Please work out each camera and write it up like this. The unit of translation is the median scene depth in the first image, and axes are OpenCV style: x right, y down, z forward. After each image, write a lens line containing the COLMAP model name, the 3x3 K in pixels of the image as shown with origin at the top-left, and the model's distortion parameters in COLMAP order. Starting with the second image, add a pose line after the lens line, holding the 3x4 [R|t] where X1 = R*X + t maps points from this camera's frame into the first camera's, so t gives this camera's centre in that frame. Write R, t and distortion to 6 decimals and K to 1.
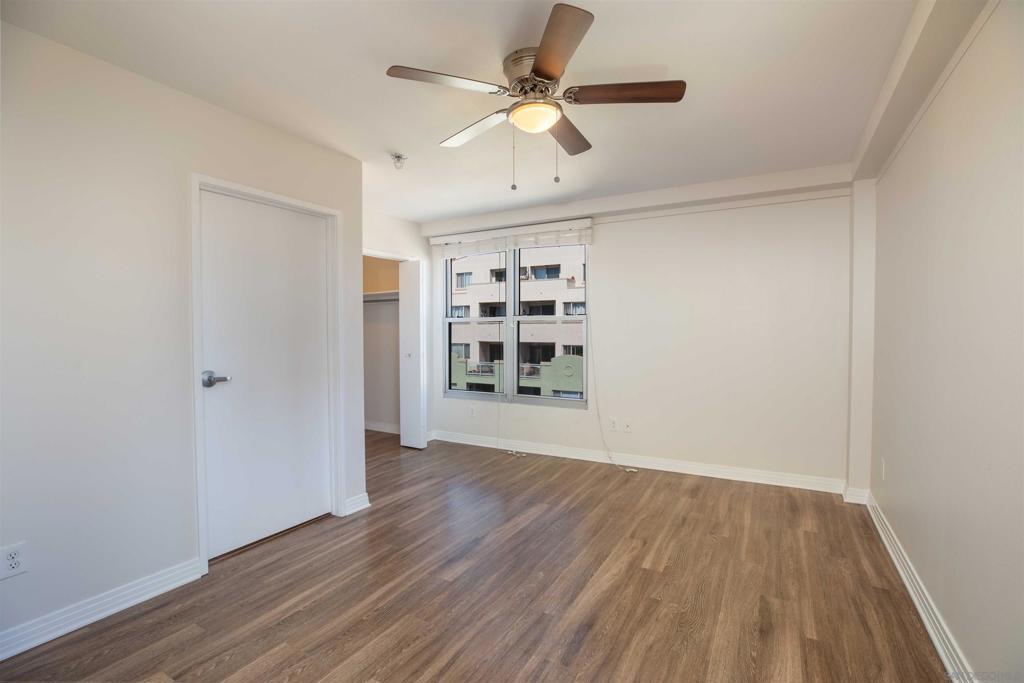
lens RADIAL K [[490.3, 0, 510.4], [0, 490.3, 341.1], [0, 0, 1]] dist [-0.044328, 0.011589]
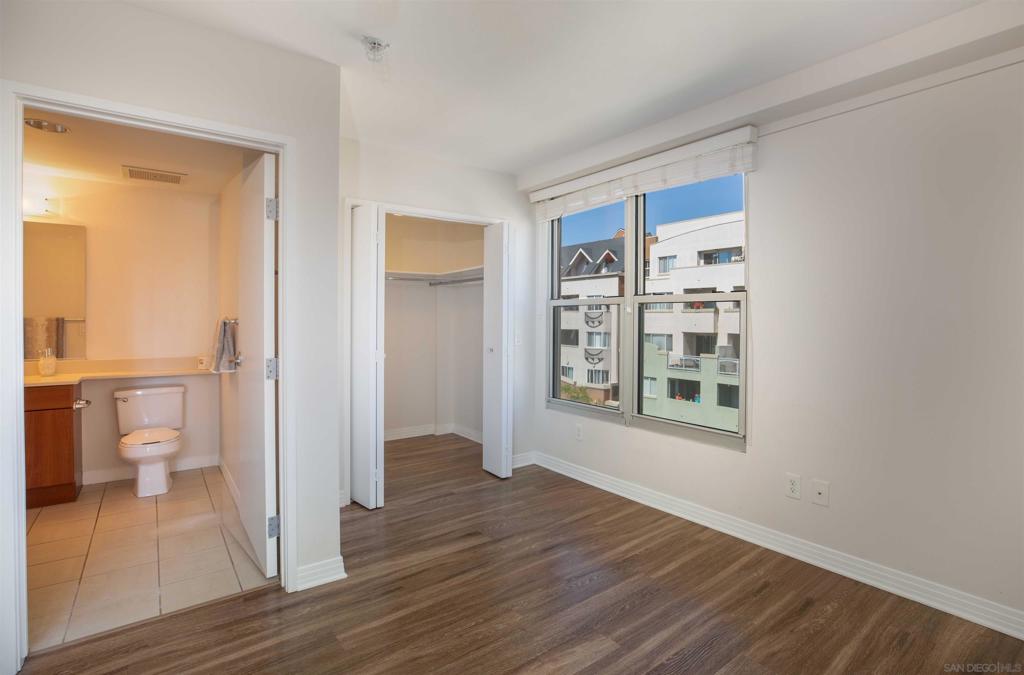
lens RADIAL K [[490.3, 0, 521.6], [0, 490.3, 324.4], [0, 0, 1]] dist [-0.044328, 0.011589]
pose [[0.915366, 0.011914, -0.402446, 0.164377], [-0.016683, 0.999826, -0.008347, -0.005811], [0.402277, 0.014355, 0.915406, 0.408579]]
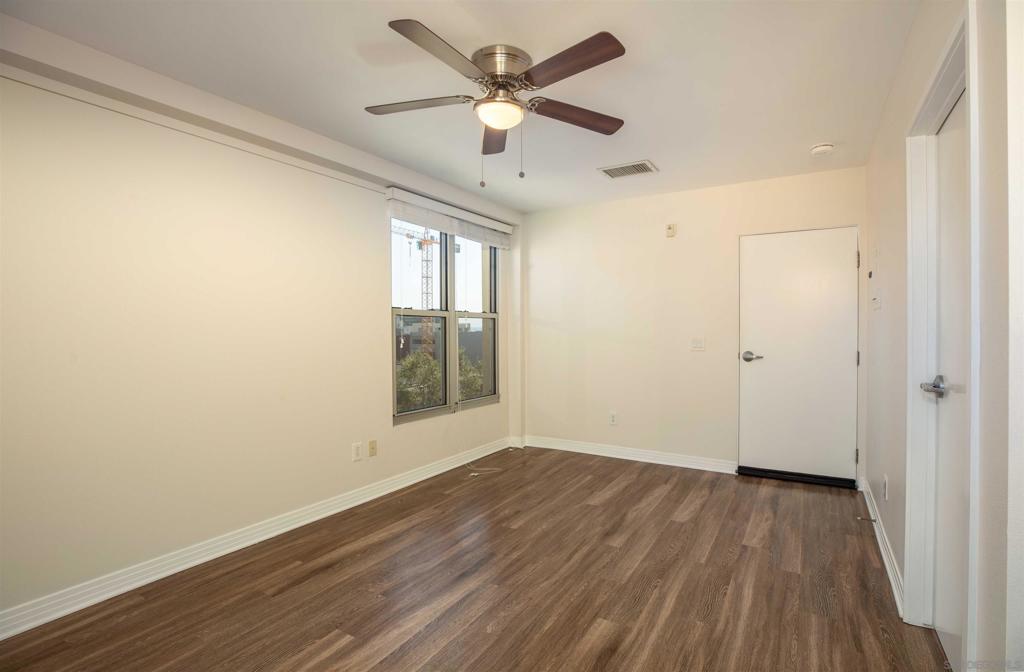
lens RADIAL K [[490.3, 0, 495.8], [0, 490.3, 329.7], [0, 0, 1]] dist [-0.044328, 0.011589]
pose [[-0.996972, 0.013014, 0.076659, -0.008520], [0.014965, 0.999577, 0.024937, -0.021391], [-0.076302, 0.026008, -0.996745, 1.103940]]
